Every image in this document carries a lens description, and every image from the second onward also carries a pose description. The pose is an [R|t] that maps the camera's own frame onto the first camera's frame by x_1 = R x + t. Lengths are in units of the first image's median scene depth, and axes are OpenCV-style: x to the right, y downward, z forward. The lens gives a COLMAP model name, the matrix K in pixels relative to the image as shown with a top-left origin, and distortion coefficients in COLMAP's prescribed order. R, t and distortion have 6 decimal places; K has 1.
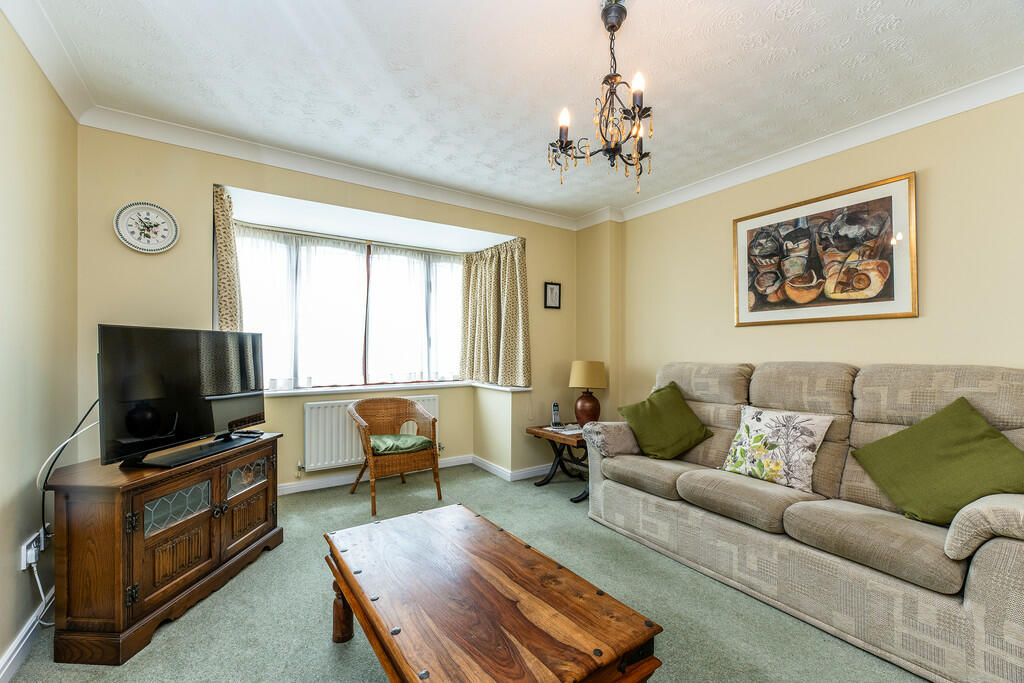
lens RADIAL K [[426.3, 0, 511.6], [0, 426.3, 346.8], [0, 0, 1]] dist [0.000437, -0.000387]
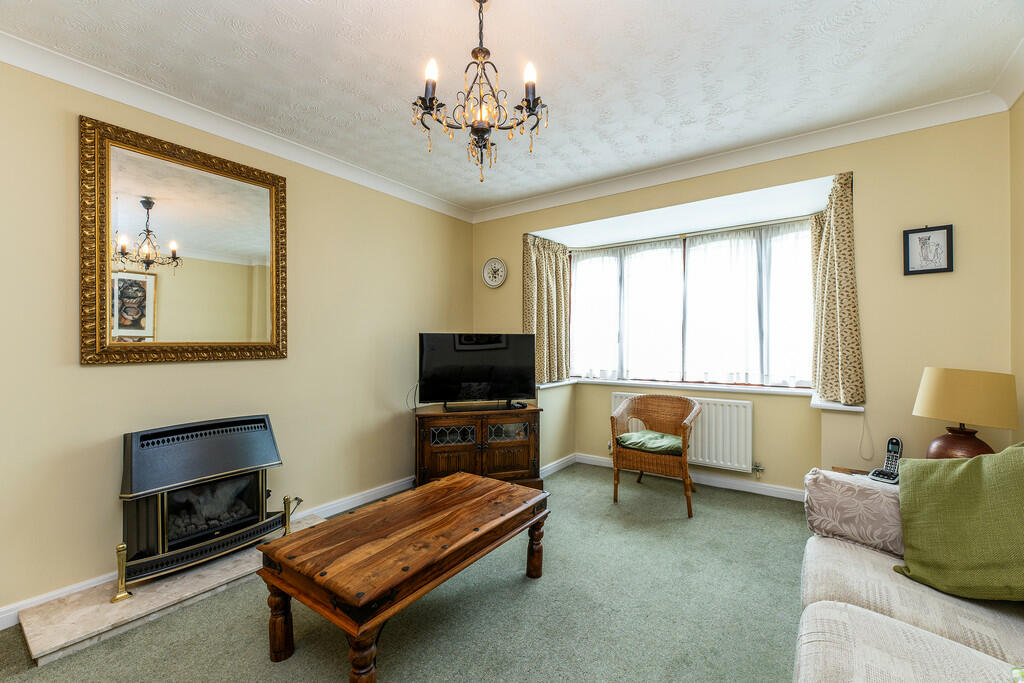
lens RADIAL K [[426.3, 0, 510.6], [0, 426.3, 341.9], [0, 0, 1]] dist [0.000437, -0.000387]
pose [[0.341561, -0.006001, -0.939840, 0.484928], [0.004846, 0.999978, -0.004624, 0.000182], [0.939847, -0.002975, 0.341583, 0.321094]]
